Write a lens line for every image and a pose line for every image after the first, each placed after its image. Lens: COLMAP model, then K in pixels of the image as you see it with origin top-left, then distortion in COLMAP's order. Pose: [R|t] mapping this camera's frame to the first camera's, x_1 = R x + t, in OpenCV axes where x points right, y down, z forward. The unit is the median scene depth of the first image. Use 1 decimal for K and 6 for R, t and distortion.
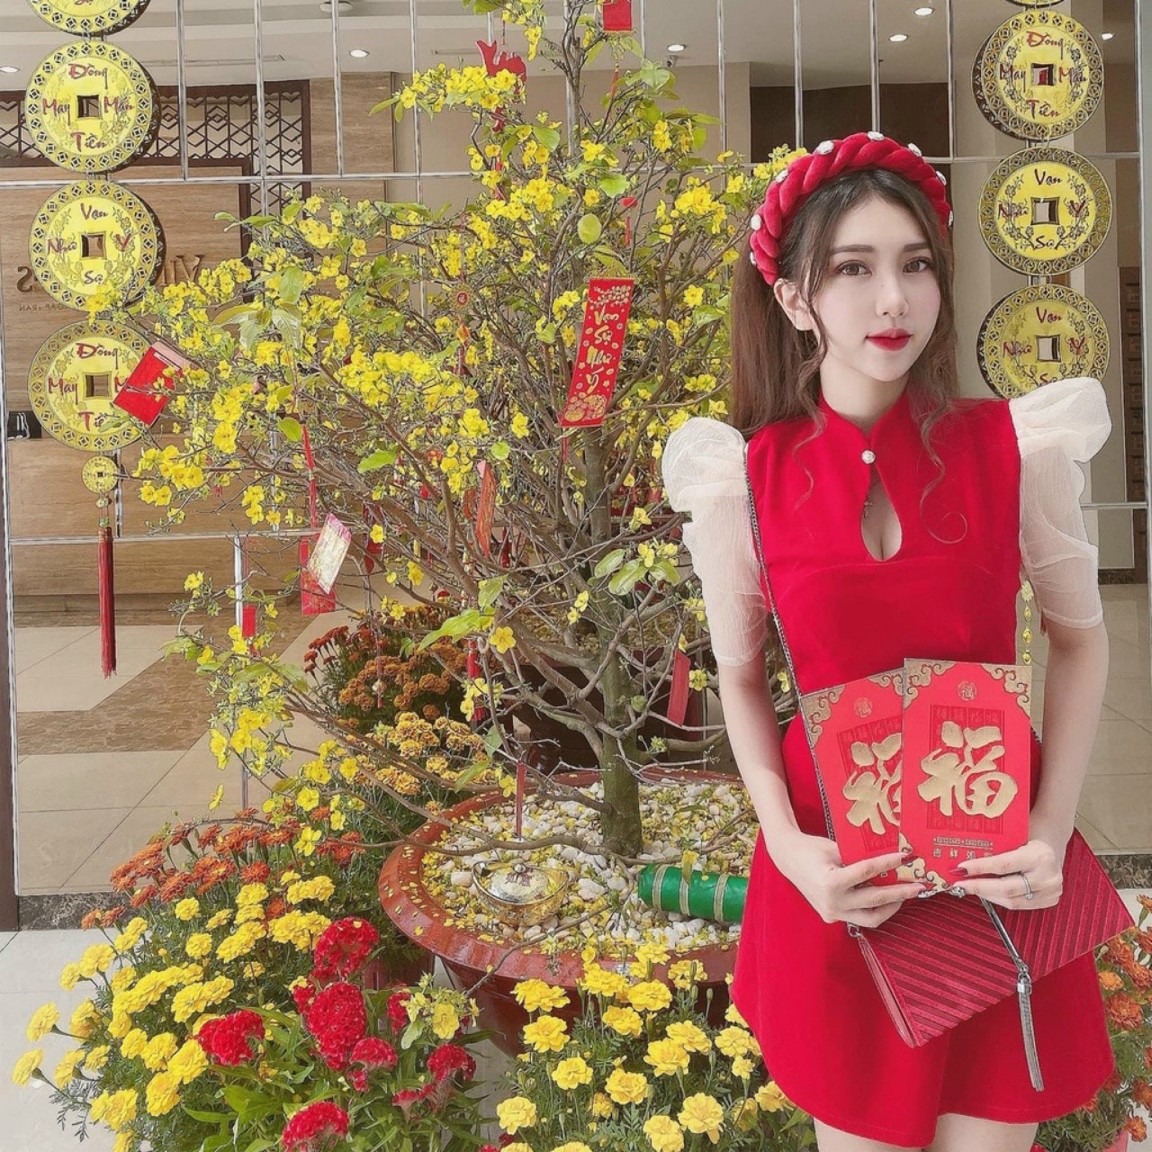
lens RADIAL K [[1191.1, 0, 552.9], [0, 1191.1, 491.3], [0, 0, 1]] dist [-0.002199, 0.005202]
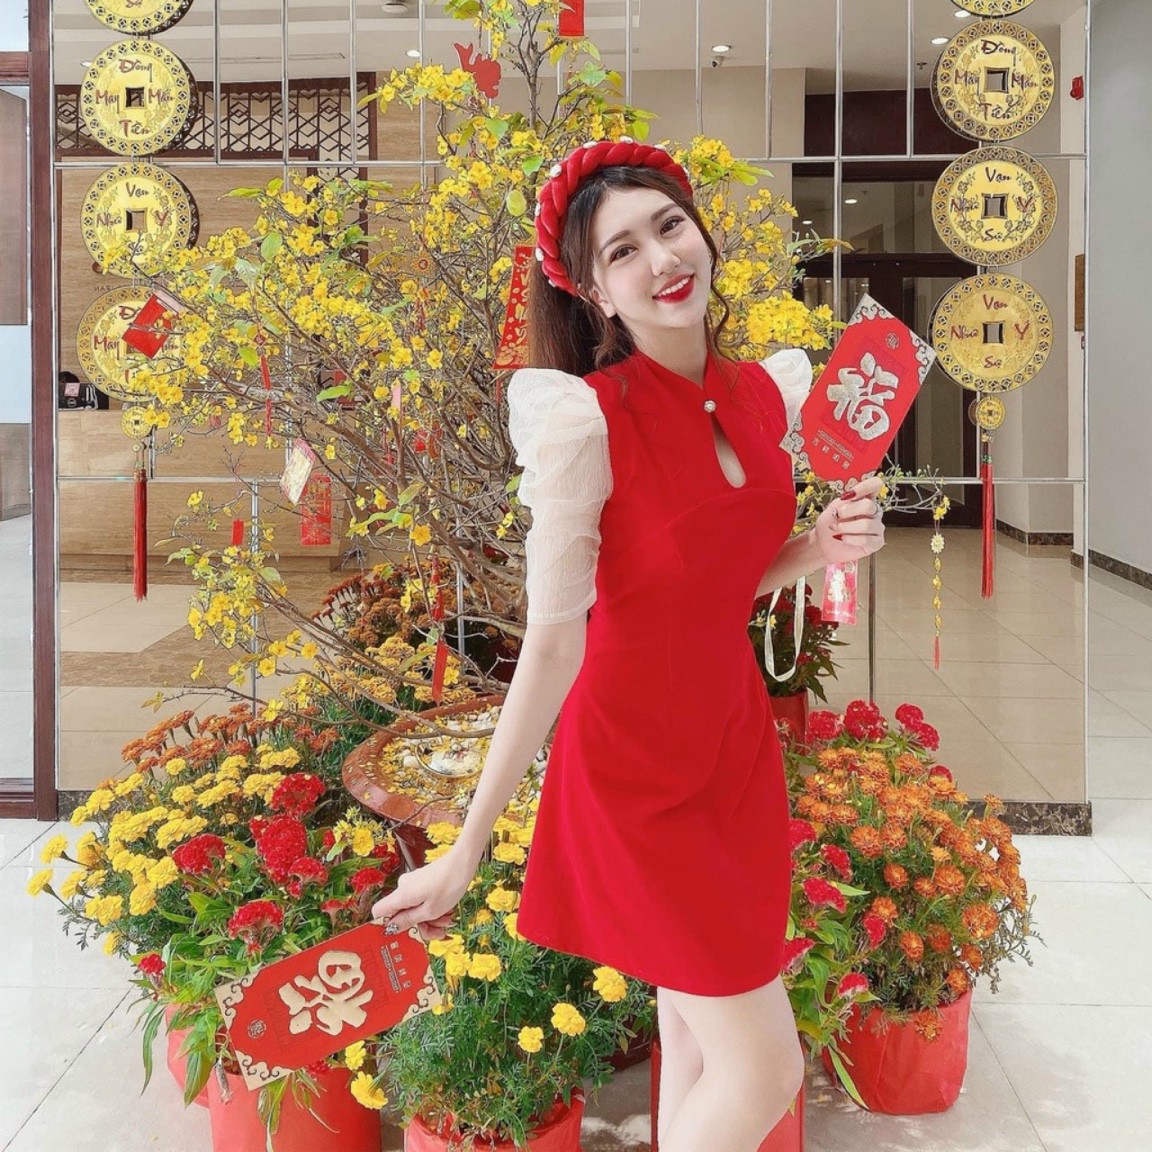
lens RADIAL K [[1223.9, 0, 583.2], [0, 1223.9, 520.8], [0, 0, 1]] dist [0.007241, -0.017597]
pose [[0.997888, 0.033116, -0.055890, 0.116379], [-0.032460, 0.999394, 0.012608, 0.052467], [0.056274, -0.010768, 0.998357, -0.148067]]
